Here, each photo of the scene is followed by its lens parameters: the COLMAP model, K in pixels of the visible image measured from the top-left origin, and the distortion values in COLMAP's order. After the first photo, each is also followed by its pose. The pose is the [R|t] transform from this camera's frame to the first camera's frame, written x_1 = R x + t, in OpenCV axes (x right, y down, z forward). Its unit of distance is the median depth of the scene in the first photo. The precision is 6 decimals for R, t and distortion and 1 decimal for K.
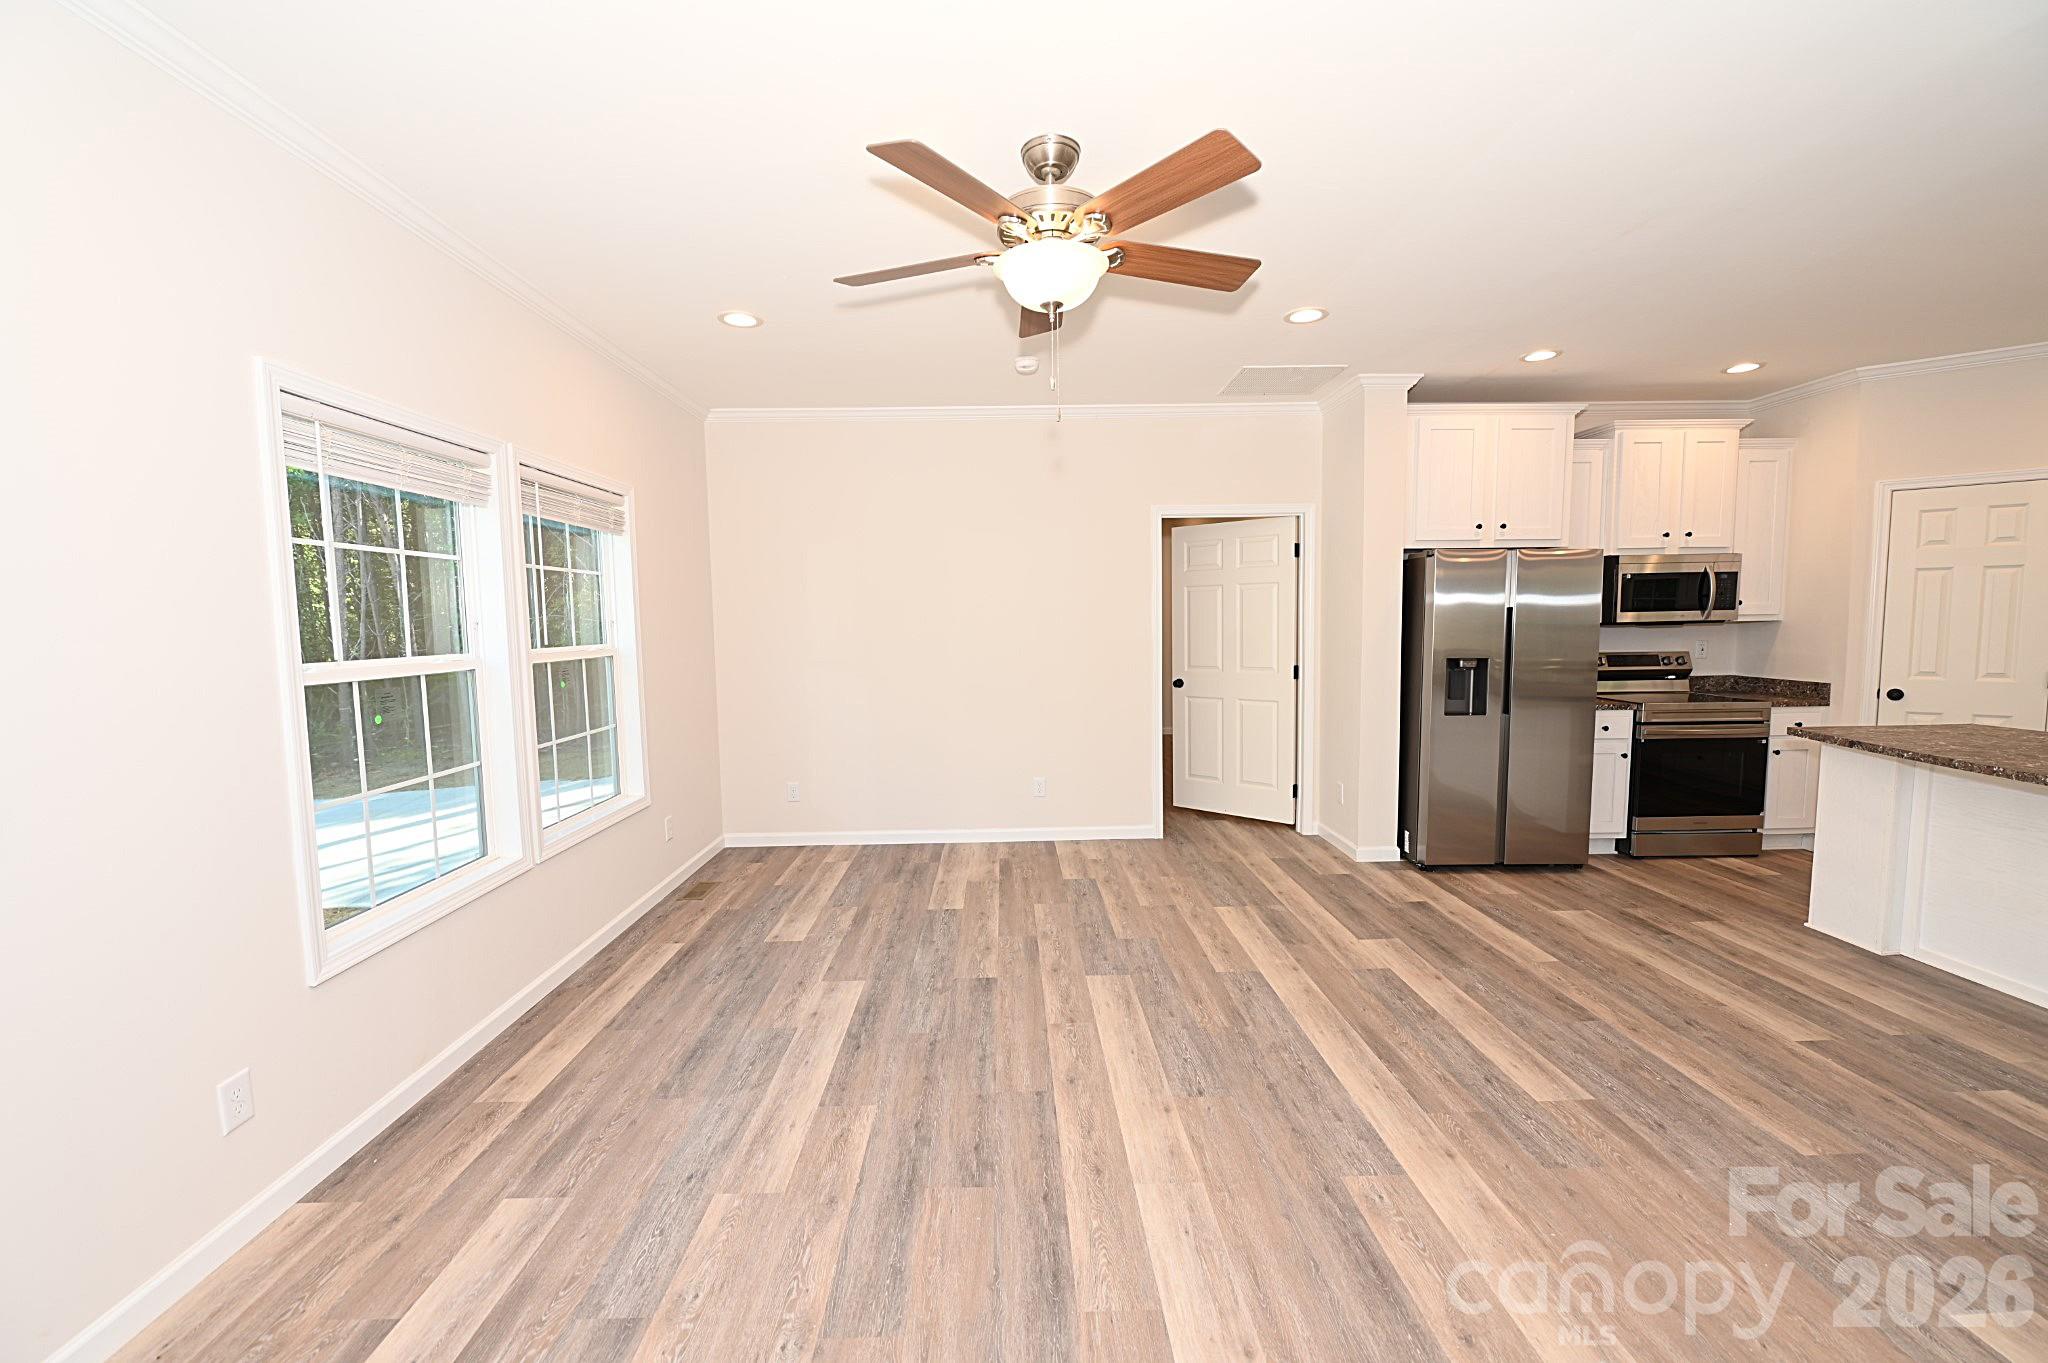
lens RADIAL K [[809.2, 0, 1016.7], [0, 809.2, 686.6], [0, 0, 1]] dist [-0.008056, -0.001092]
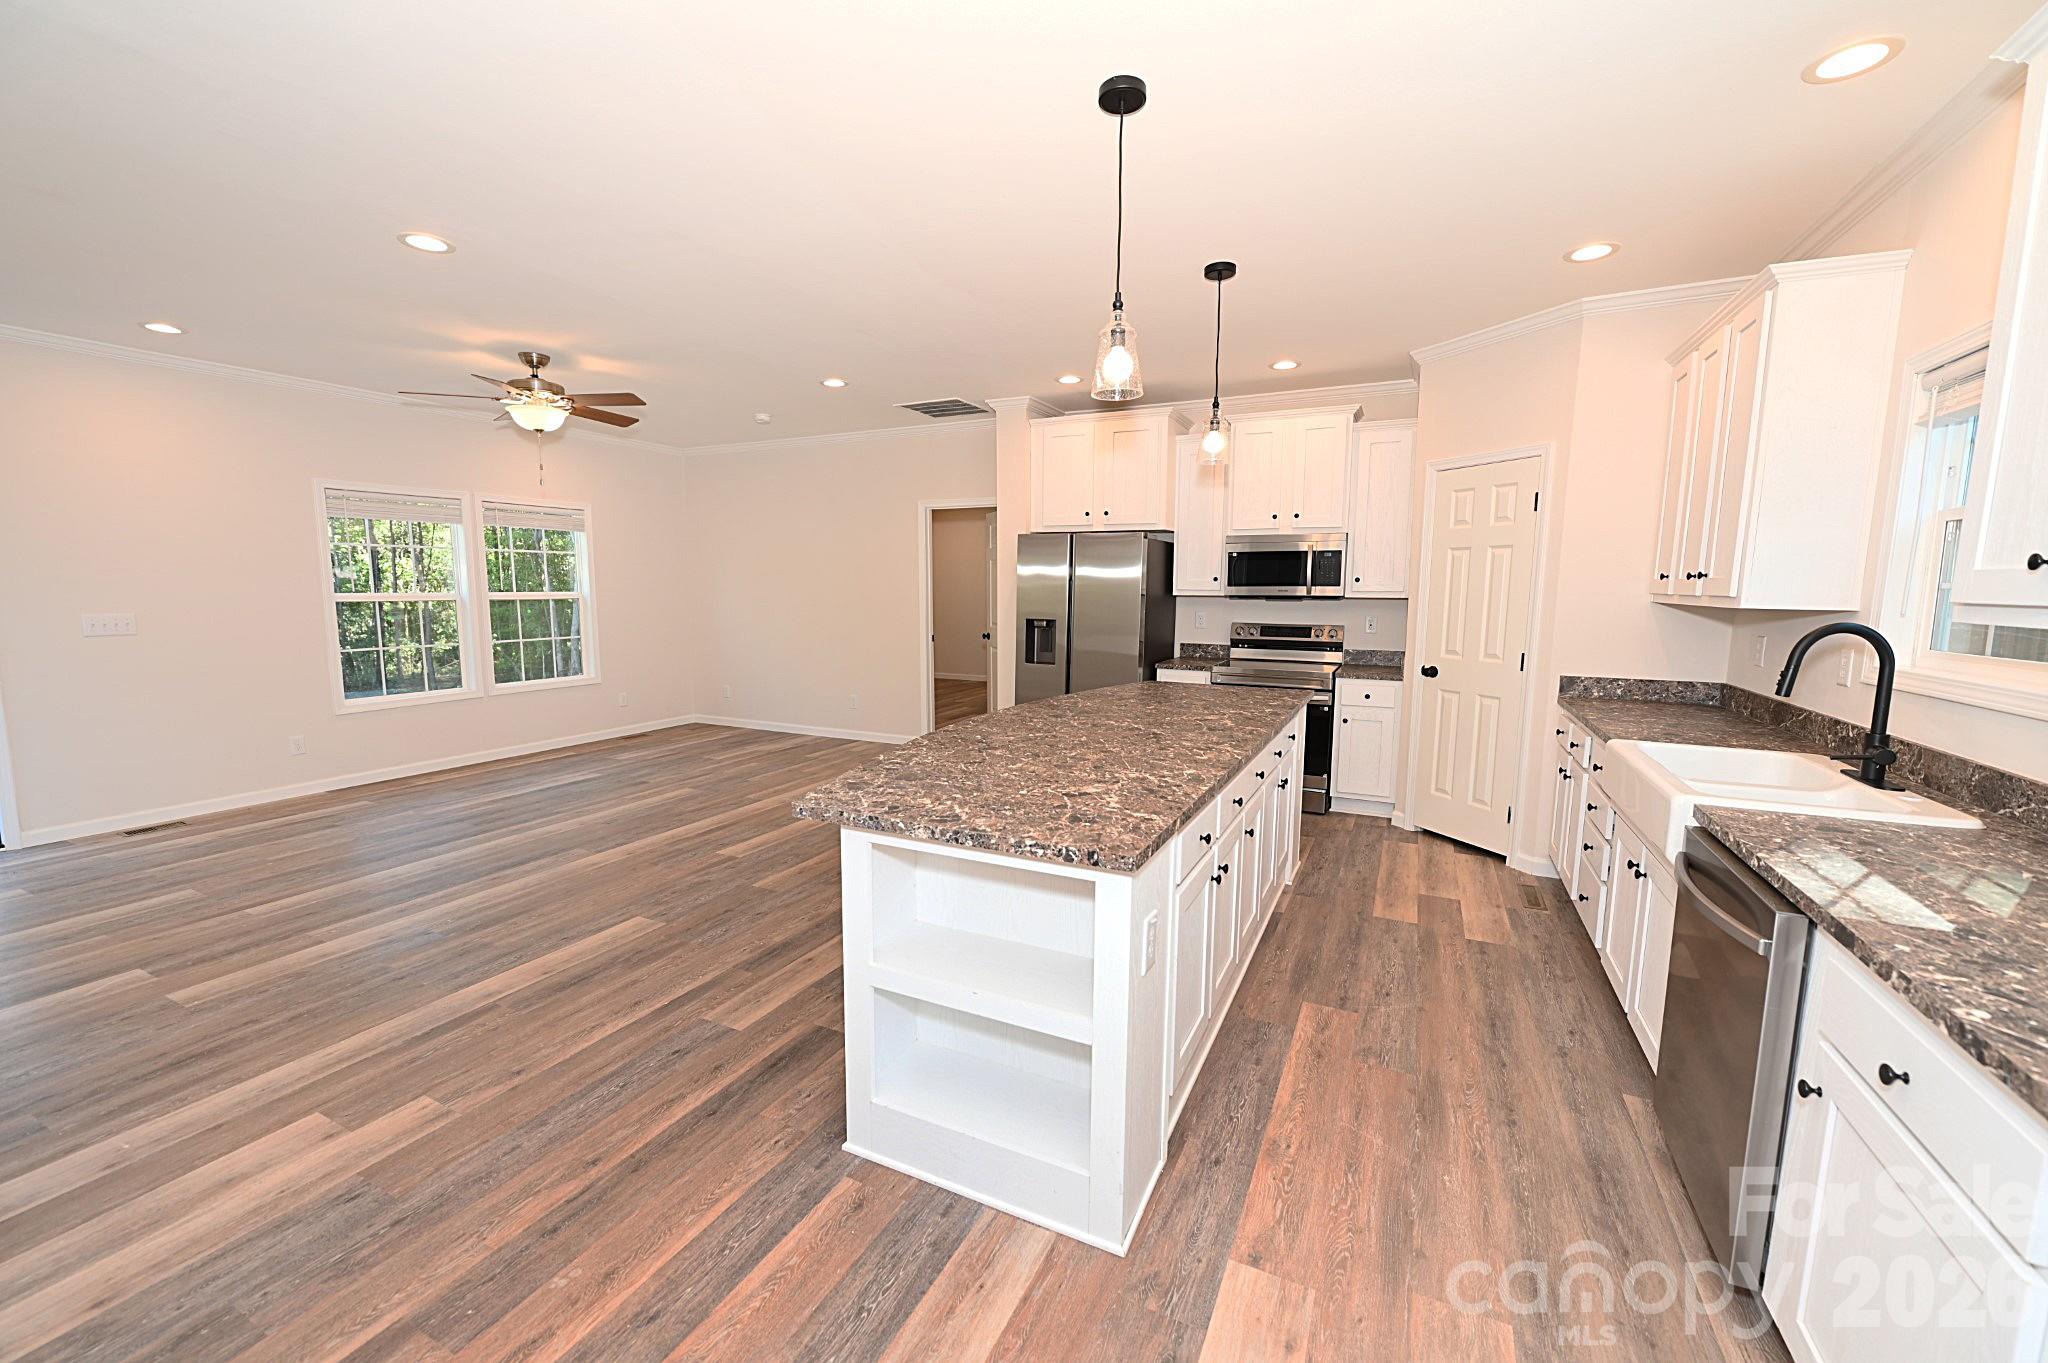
lens RADIAL K [[809.2, 0, 1023.4], [0, 809.2, 689.8], [0, 0, 1]] dist [-0.008056, -0.001092]
pose [[0.890653, 0.078029, -0.447939, 1.122248], [-0.057550, 0.996587, 0.059172, 0.001776], [0.451028, -0.026923, 0.892104, -0.164182]]
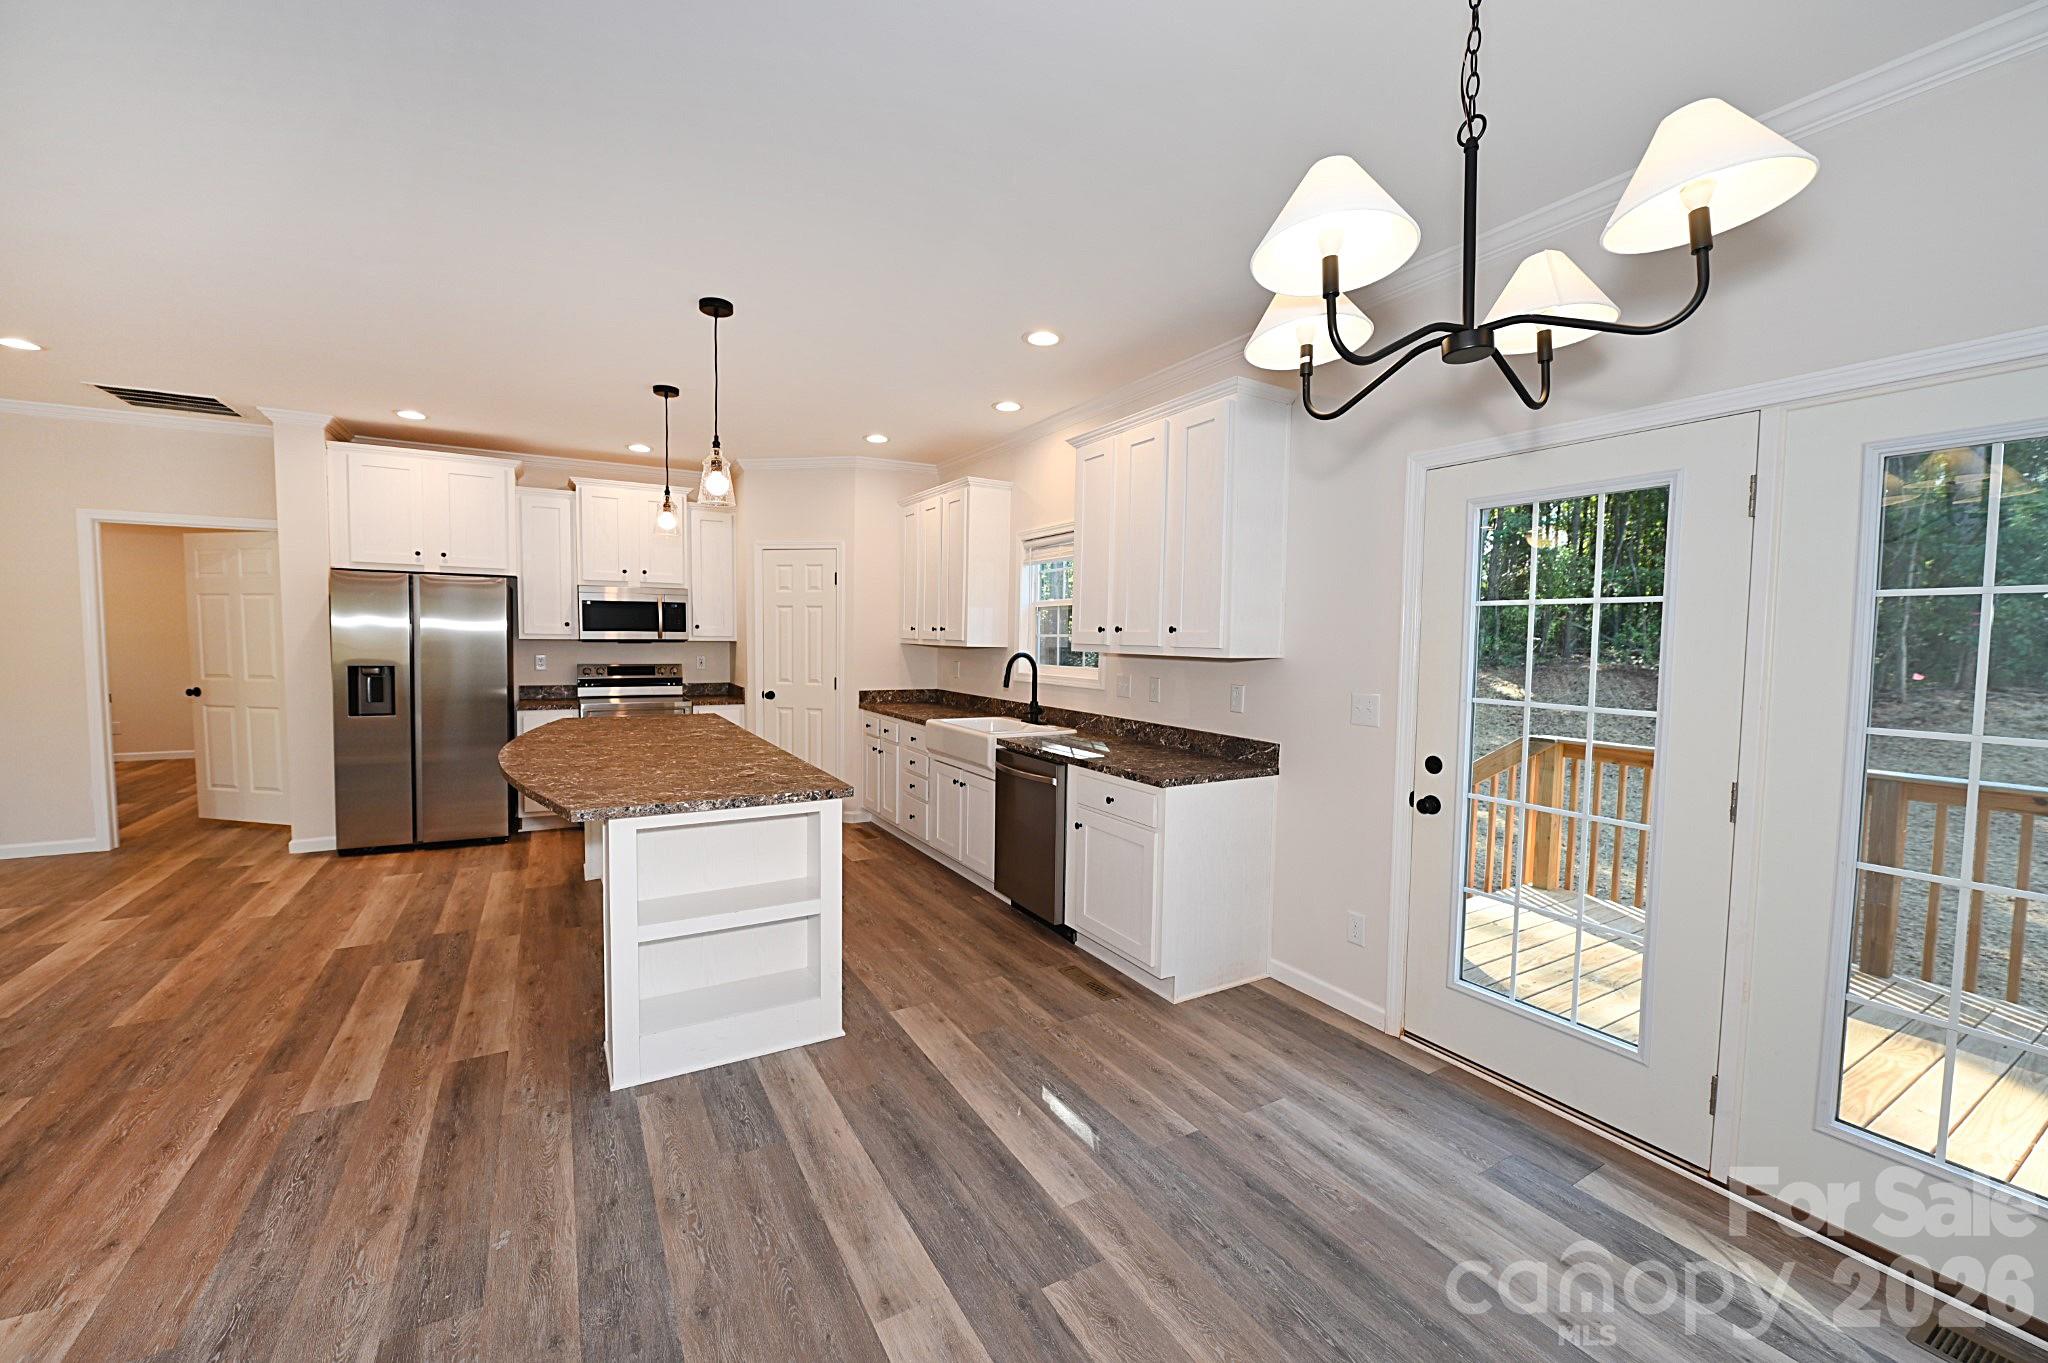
lens RADIAL K [[809.2, 0, 1022.9], [0, 809.2, 682.4], [0, 0, 1]] dist [-0.008056, -0.001092]
pose [[0.872933, -0.000413, 0.487839, 0.812757], [0.013542, 0.999635, -0.023386, 0.027473], [-0.487652, 0.027020, 0.872620, -0.456953]]
